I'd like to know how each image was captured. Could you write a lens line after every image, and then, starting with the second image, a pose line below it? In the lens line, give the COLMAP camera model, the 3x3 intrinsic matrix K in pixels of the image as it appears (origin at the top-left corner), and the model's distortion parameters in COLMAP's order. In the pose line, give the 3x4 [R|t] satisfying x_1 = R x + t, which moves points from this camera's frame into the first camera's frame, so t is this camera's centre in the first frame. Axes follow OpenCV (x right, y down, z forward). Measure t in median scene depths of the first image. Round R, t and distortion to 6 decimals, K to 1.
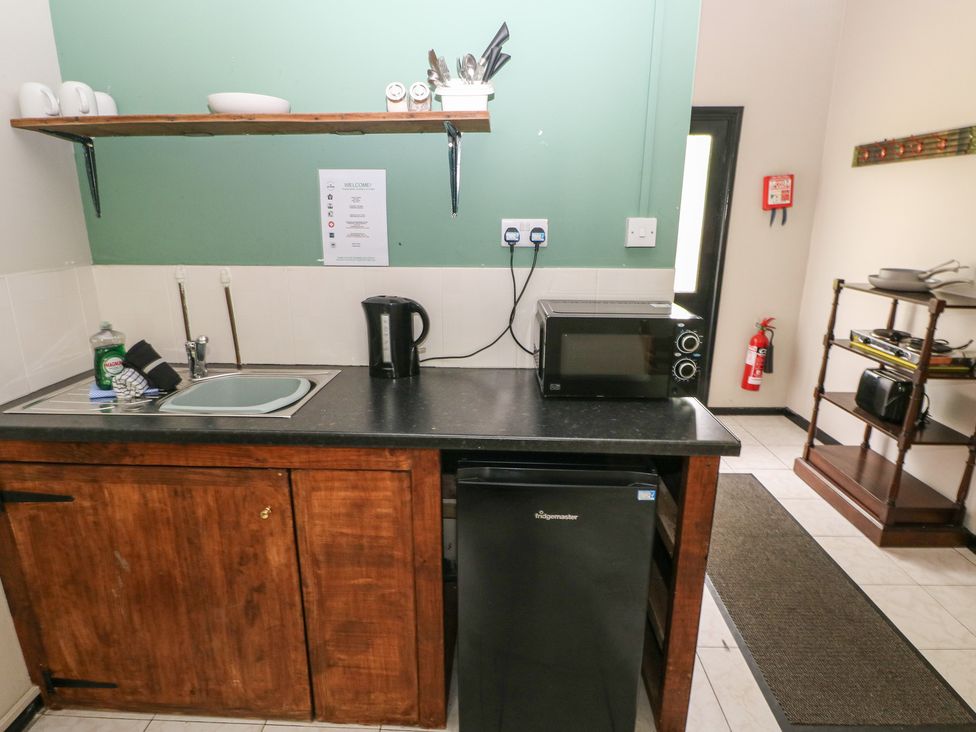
lens RADIAL K [[541.0, 0, 489.9], [0, 541.0, 358.0], [0, 0, 1]] dist [-0.000839, -0.011980]
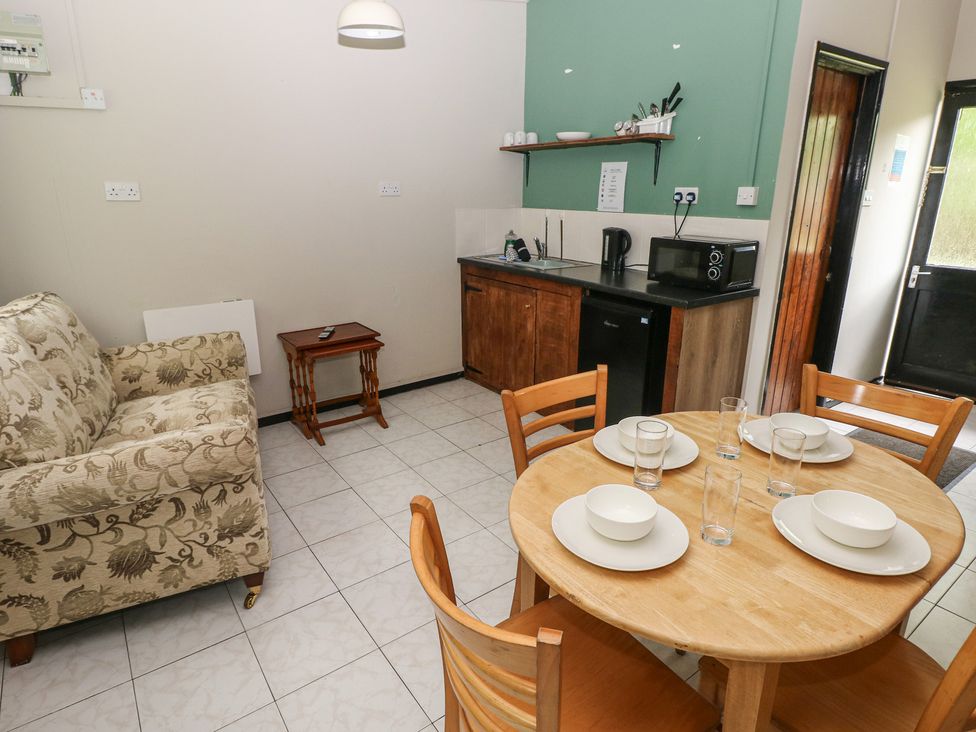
lens RADIAL K [[576.1, 0, 483.2], [0, 576.1, 359.4], [0, 0, 1]] dist [-0.005826, -0.011649]
pose [[0.605551, 0.227780, -0.762512, 1.360083], [-0.204847, 0.970490, 0.127228, 0.202702], [0.768990, 0.079155, 0.634341, -0.722552]]
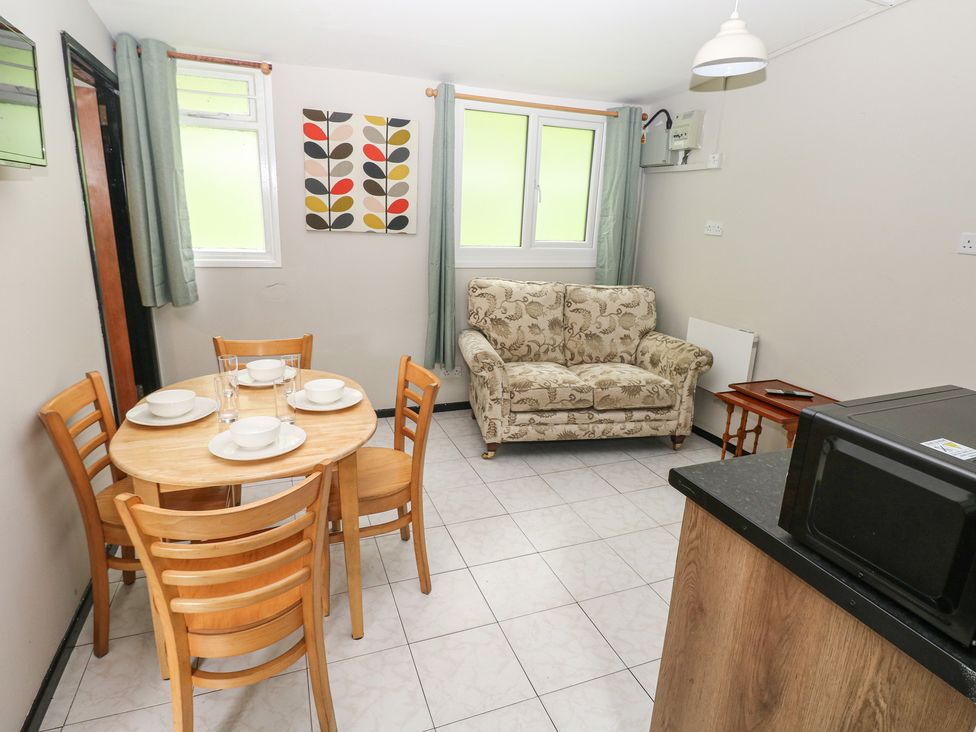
lens RADIAL K [[541.0, 0, 487.2], [0, 541.0, 360.3], [0, 0, 1]] dist [-0.000839, -0.011980]
pose [[-0.924364, 0.057411, -0.377167, 0.913780], [-0.143337, 0.863923, 0.482796, -0.340233], [0.353561, 0.500341, -0.790350, 1.281774]]
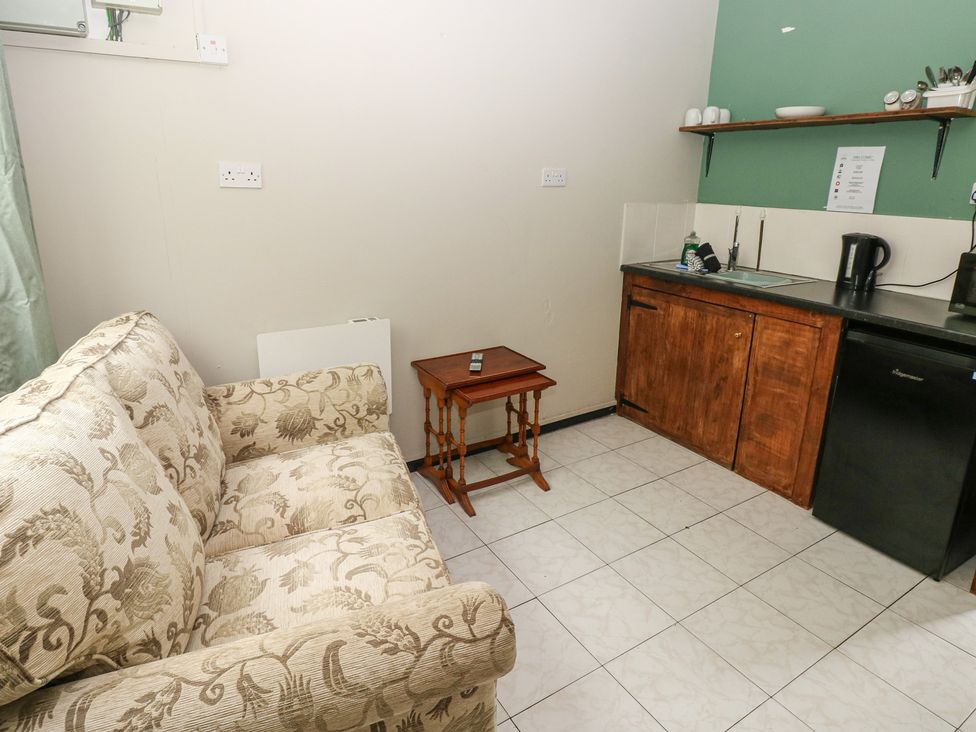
lens RADIAL K [[583.9, 0, 476.6], [0, 583.9, 330.2], [0, 0, 1]] dist [-0.003814, -0.011615]
pose [[0.539539, 0.223013, -0.811889, 0.646105], [-0.229456, 0.966730, 0.113061, 0.221765], [0.810091, 0.125292, 0.572760, -0.784311]]
